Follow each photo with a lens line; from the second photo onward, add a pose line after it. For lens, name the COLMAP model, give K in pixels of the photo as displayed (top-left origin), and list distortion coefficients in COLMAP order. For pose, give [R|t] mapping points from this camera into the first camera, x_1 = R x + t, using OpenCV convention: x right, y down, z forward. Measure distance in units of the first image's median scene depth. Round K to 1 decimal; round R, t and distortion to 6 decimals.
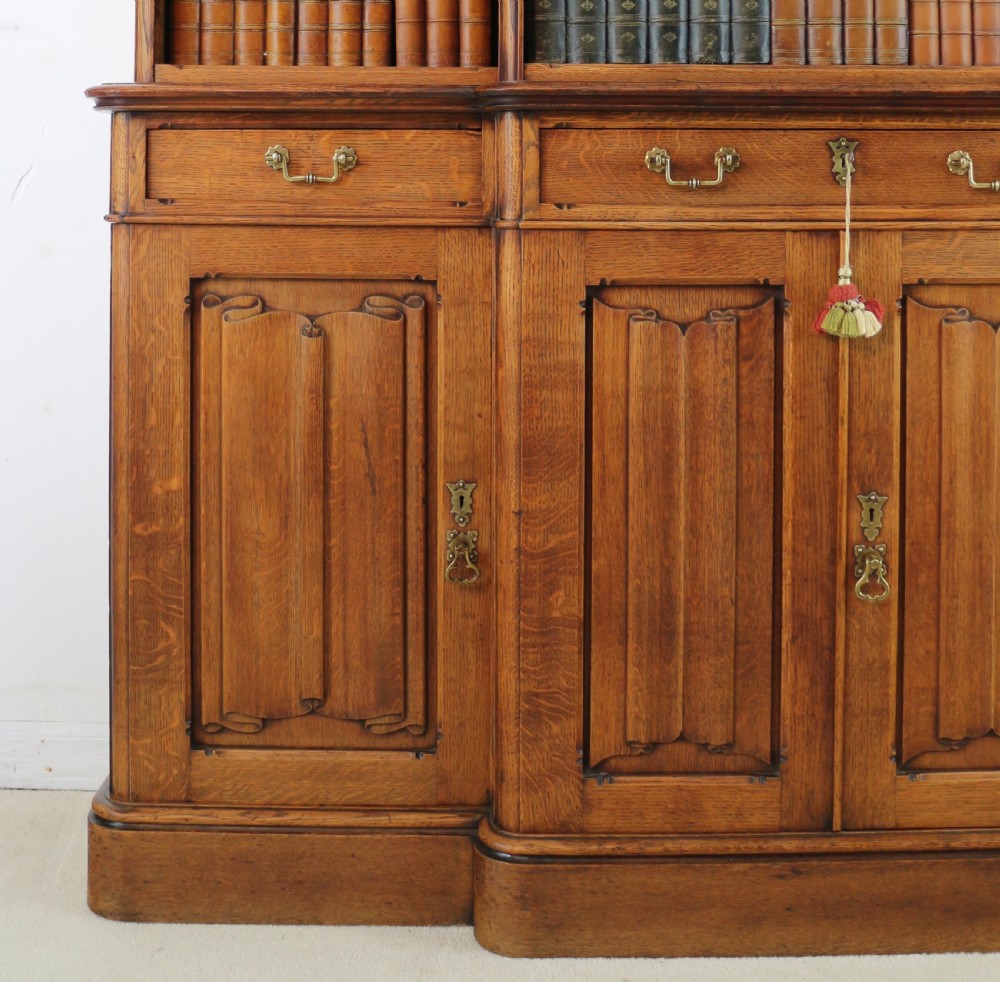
lens RADIAL K [[1544.1, 0, 521.3], [0, 1544.1, 89.3], [0, 0, 1]] dist [-0.123204, 0.000000]
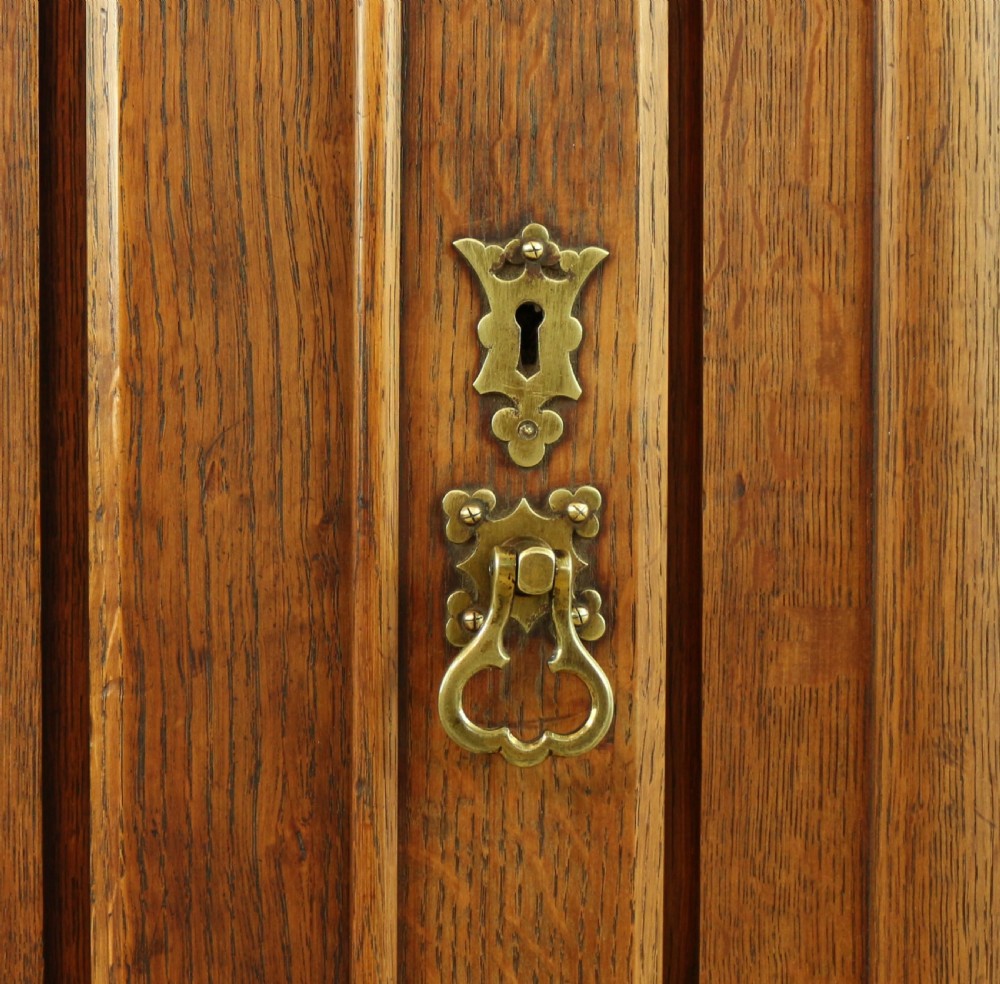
lens RADIAL K [[1935.1, 0, 437.8], [0, 1935.1, 477.8], [0, 0, 1]] dist [-0.051072, 0.000000]
pose [[0.999062, -0.004803, 0.043039, 0.204768], [0.001393, 0.996880, 0.078925, 0.274825], [-0.043284, -0.078791, 0.995951, 0.734856]]
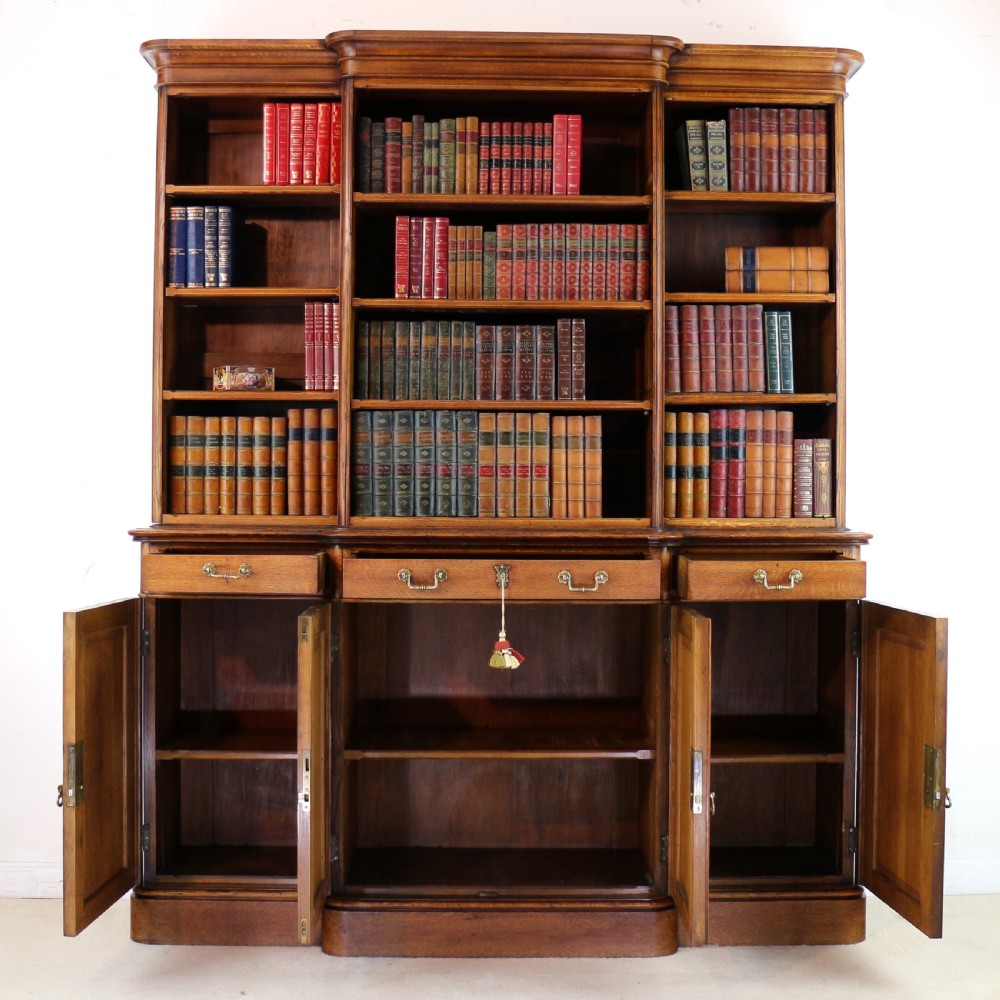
lens RADIAL K [[1488.9, 0, 518.7], [0, 1488.9, 477.0], [0, 0, 1]] dist [-0.151269, 0.000000]
pose [[0.999932, 0.002209, 0.011482, 0.209647], [-0.002623, 0.999341, 0.036192, -0.146569], [-0.011395, -0.036220, 0.999279, -0.958570]]
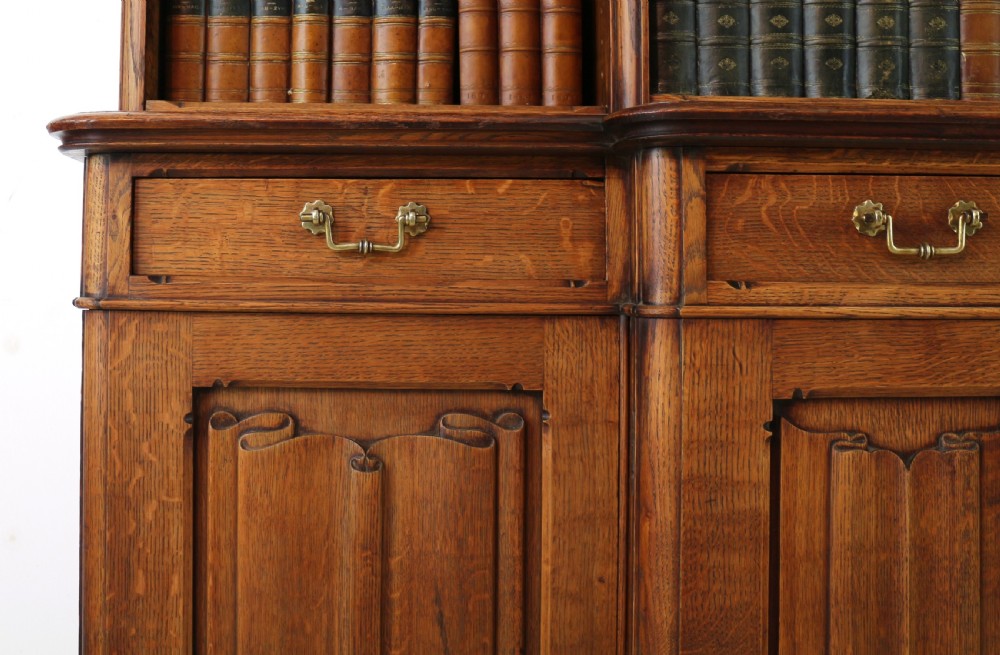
lens RADIAL K [[1140.1, 0, 415.4], [0, 1140.1, 215.4], [0, 0, 1]] dist [-0.115027, 0.000000]
pose [[0.999987, 0.003413, -0.003827, -0.115497], [-0.003438, 0.999972, -0.006611, 0.048462], [0.003804, 0.006625, 0.999971, 0.493245]]
